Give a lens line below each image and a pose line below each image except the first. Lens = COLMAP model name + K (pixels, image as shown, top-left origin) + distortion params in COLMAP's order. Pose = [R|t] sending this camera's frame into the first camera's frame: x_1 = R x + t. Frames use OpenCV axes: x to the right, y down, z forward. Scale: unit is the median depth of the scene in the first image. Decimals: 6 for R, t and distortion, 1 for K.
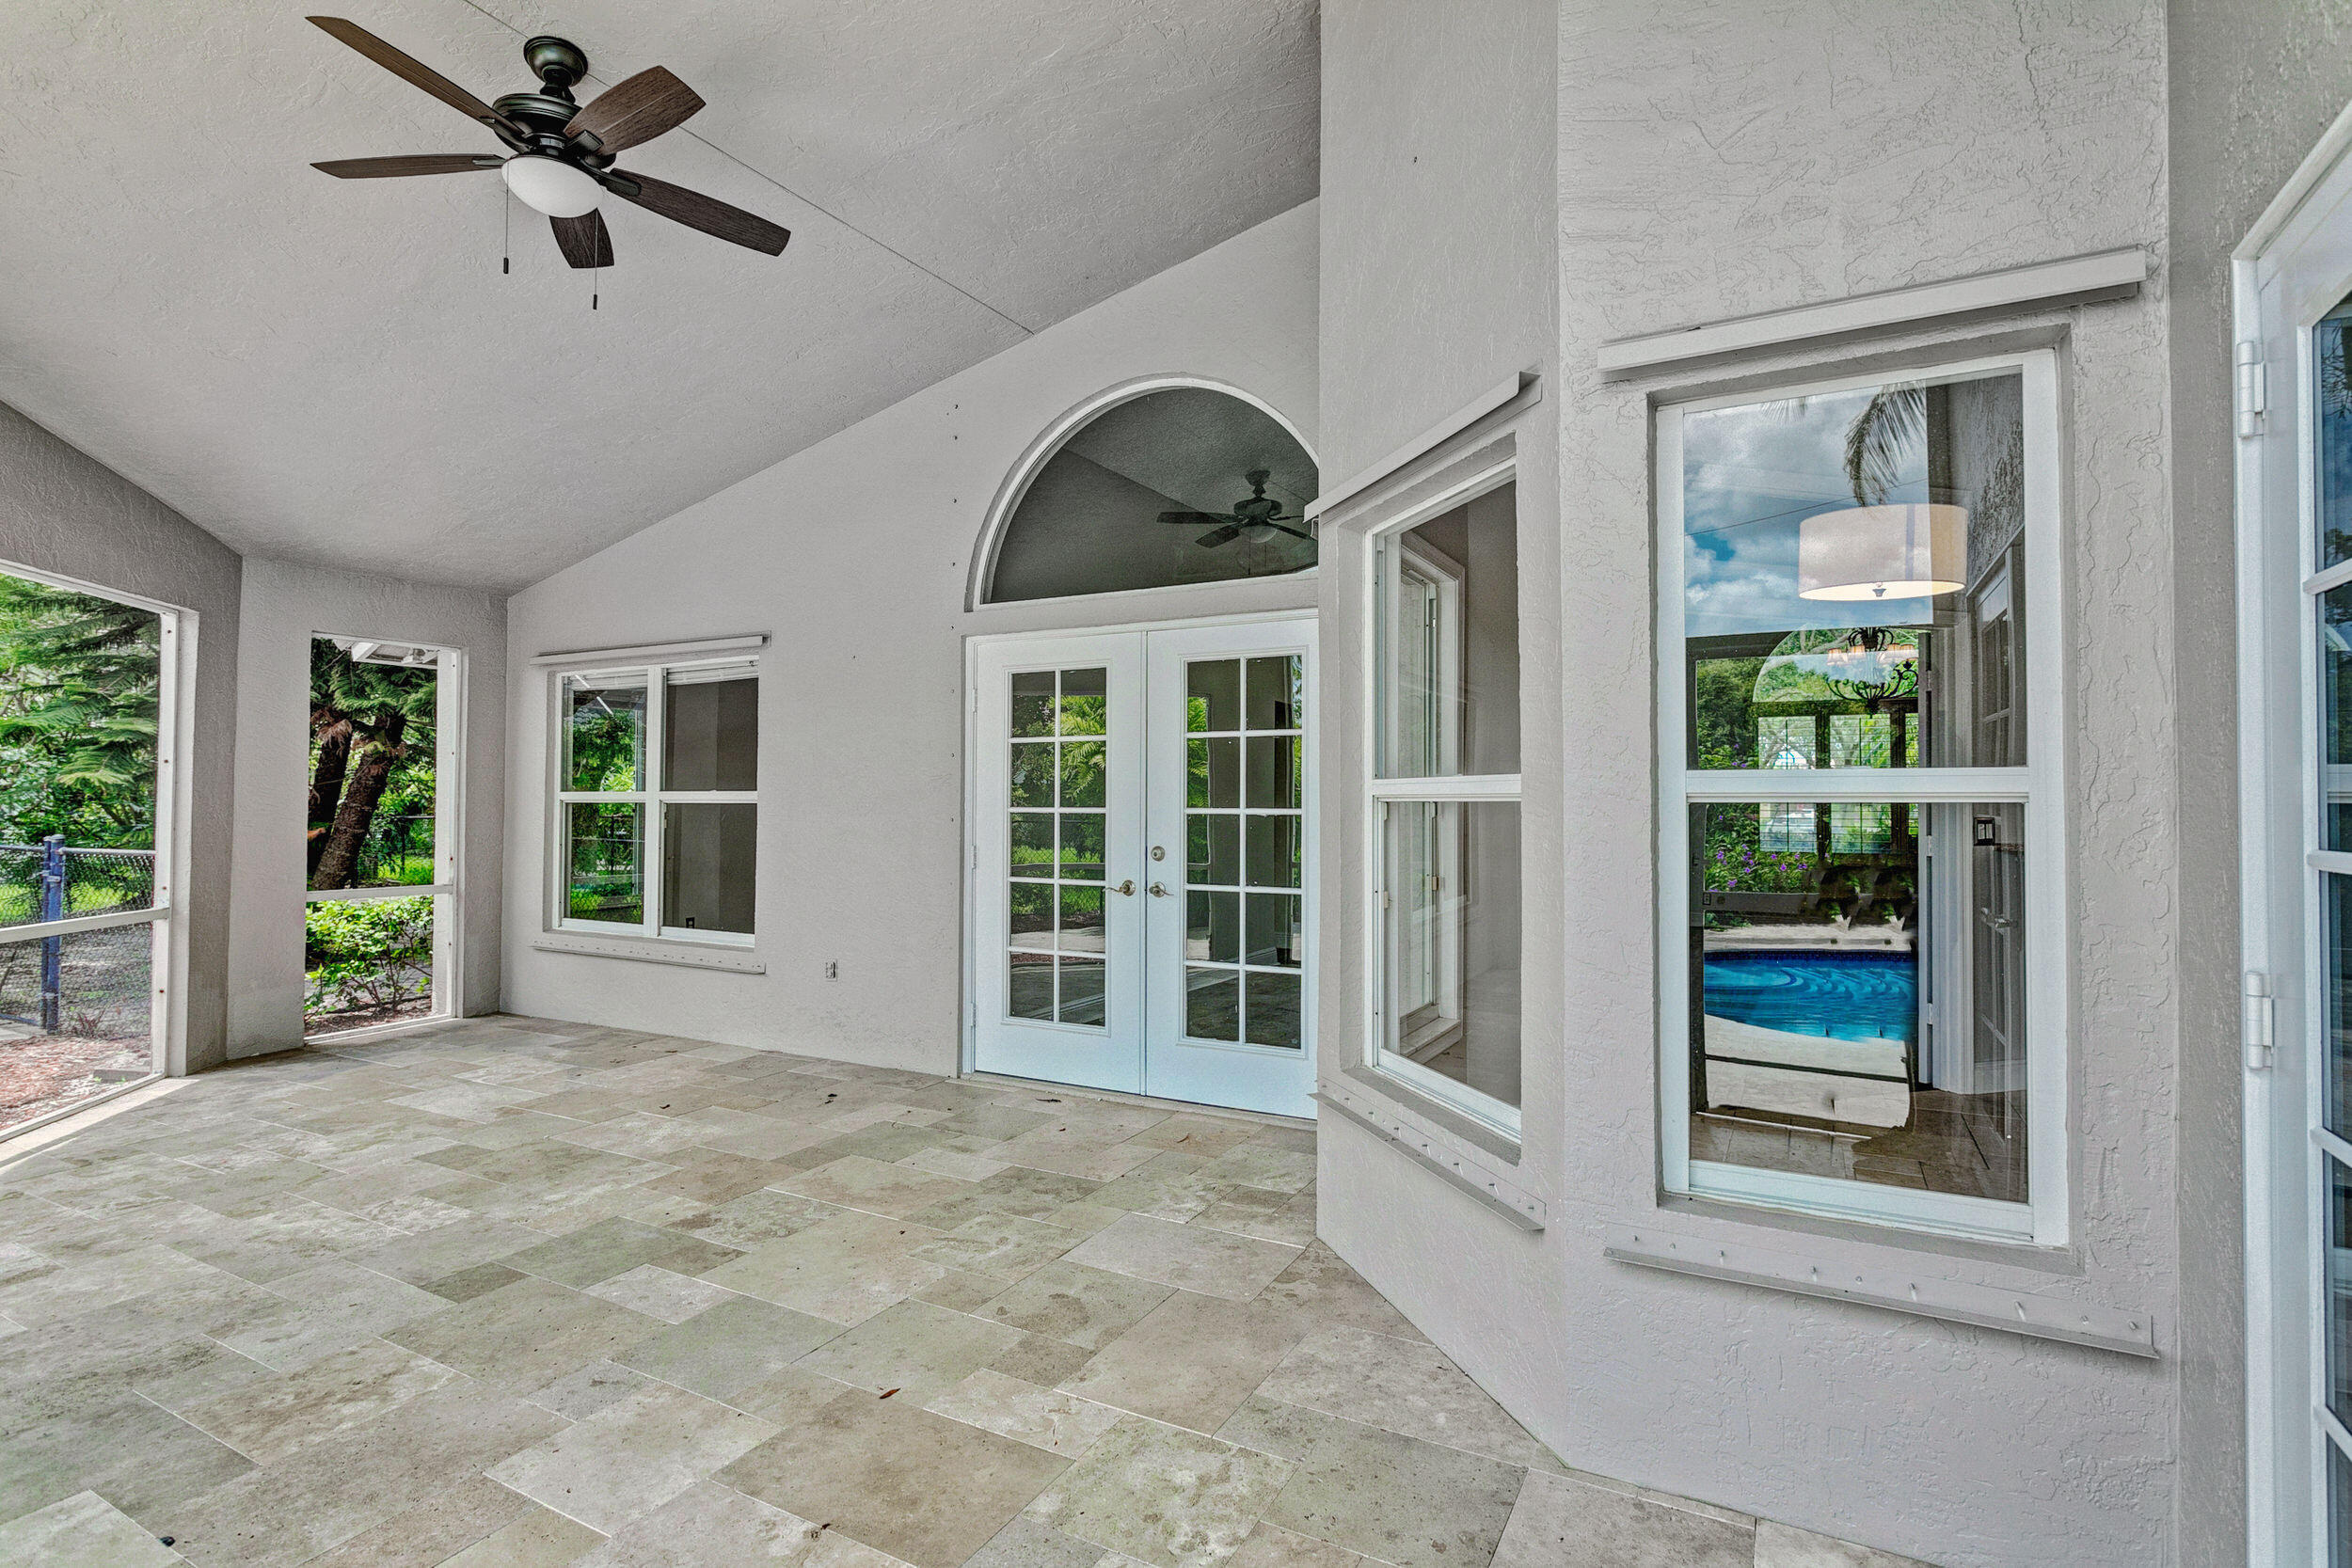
lens RADIAL K [[1141.3, 0, 1177.9], [0, 1141.3, 780.9], [0, 0, 1]] dist [-0.015111, 0.007722]
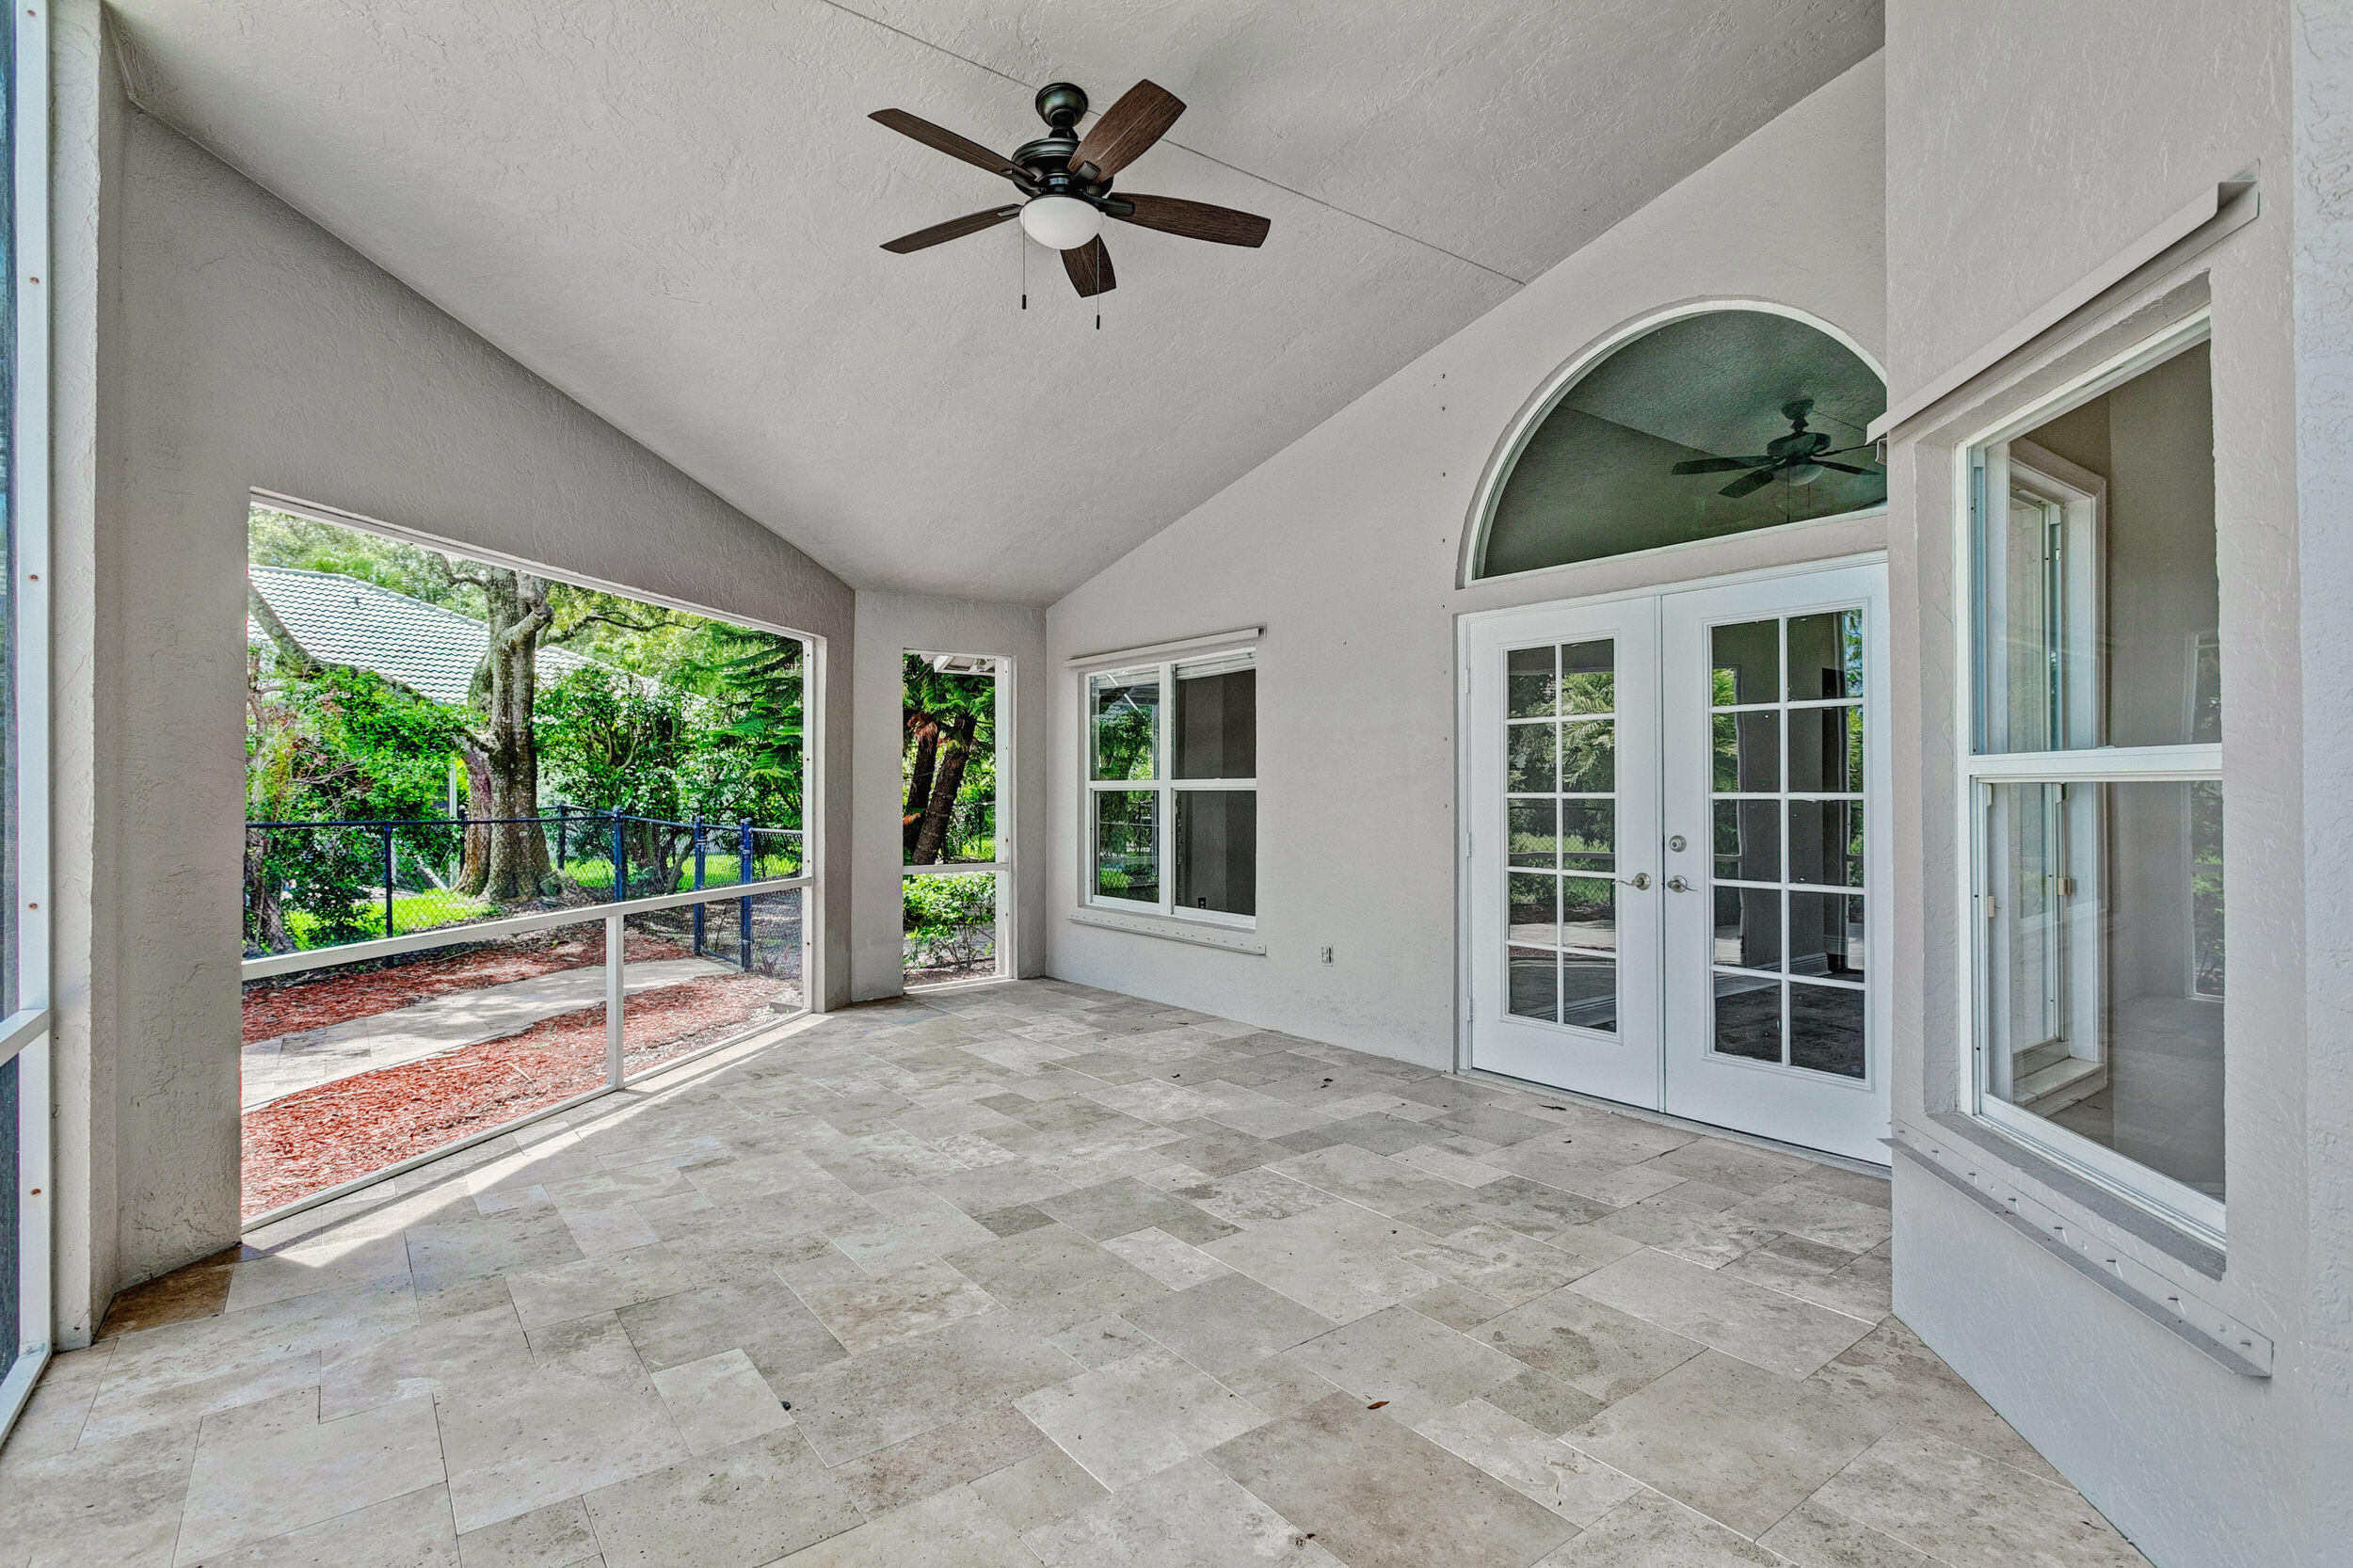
lens RADIAL K [[1141.9, 0, 1178.4], [0, 1141.9, 780.9], [0, 0, 1]] dist [-0.015111, 0.007722]
pose [[0.909101, -0.009615, -0.416465, -0.001697], [0.014839, 0.999847, 0.009308, 0.001192], [0.416312, -0.014642, 0.909104, 0.047170]]
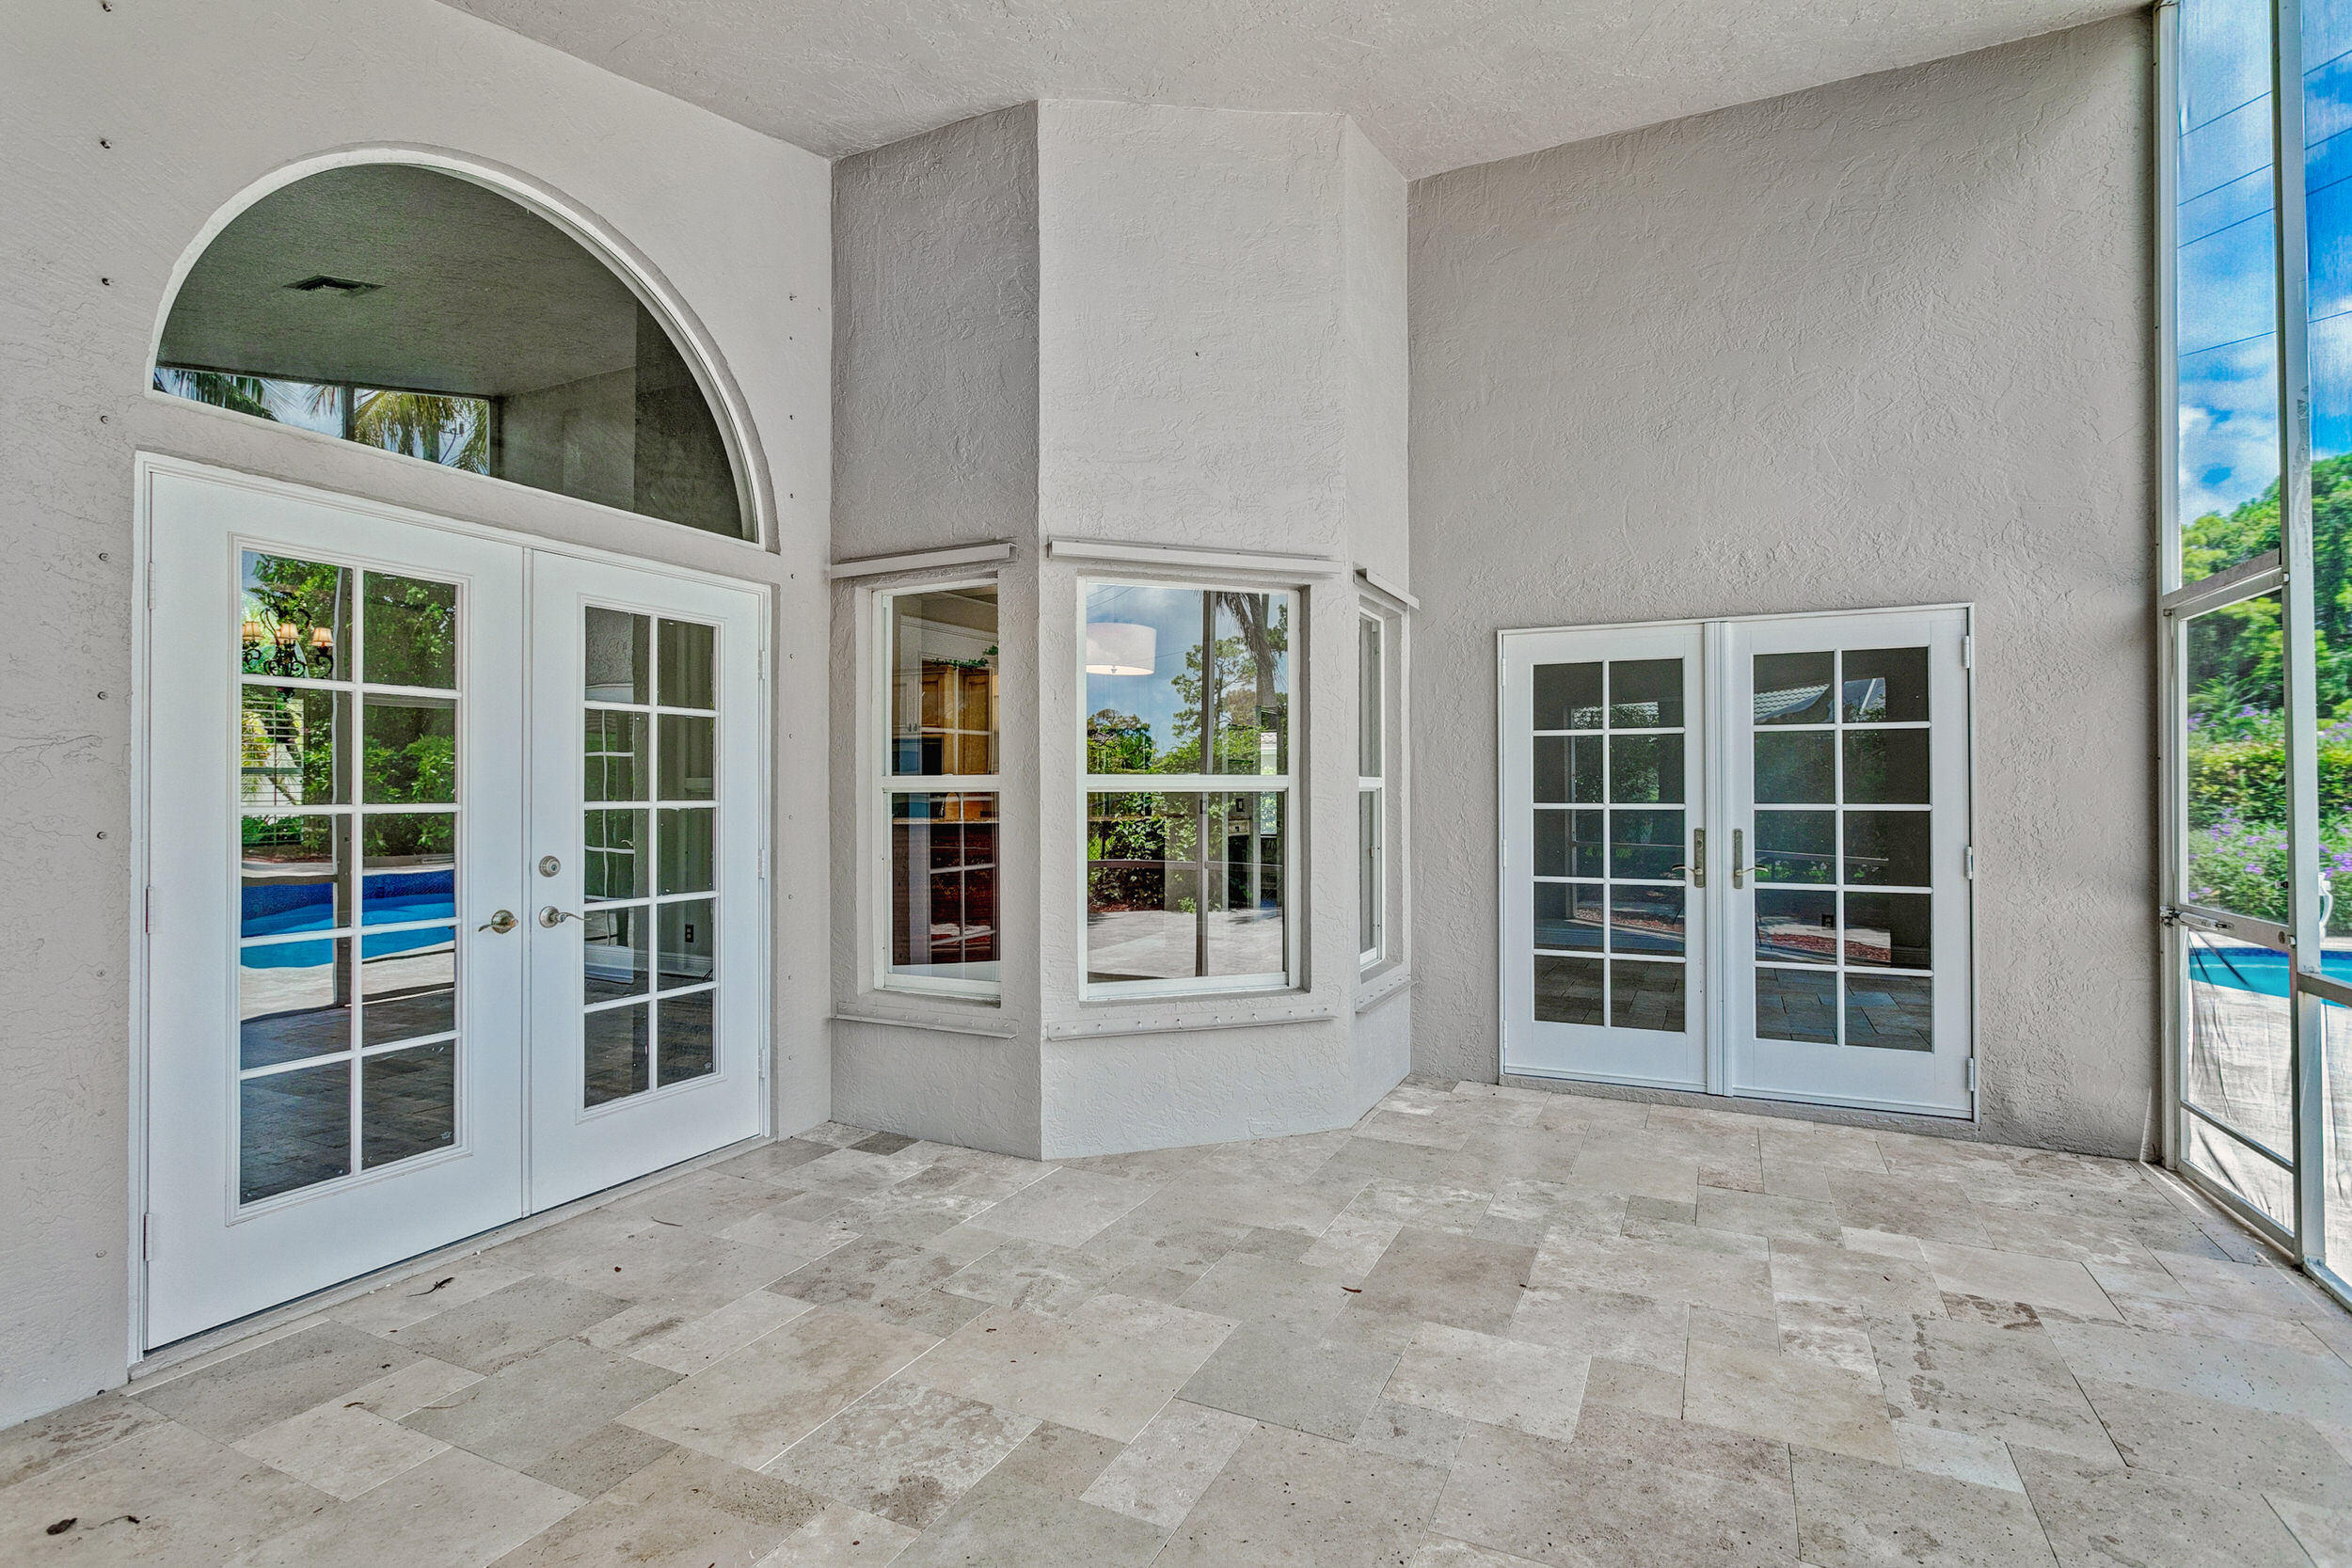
lens RADIAL K [[1148.9, 0, 1176.0], [0, 1148.9, 784.0], [0, 0, 1]] dist [-0.016103, 0.006199]
pose [[-0.052474, 0.002824, 0.998618, -1.034999], [-0.016180, 0.999862, -0.003678, 0.012292], [-0.998491, -0.016351, -0.052421, 0.900023]]
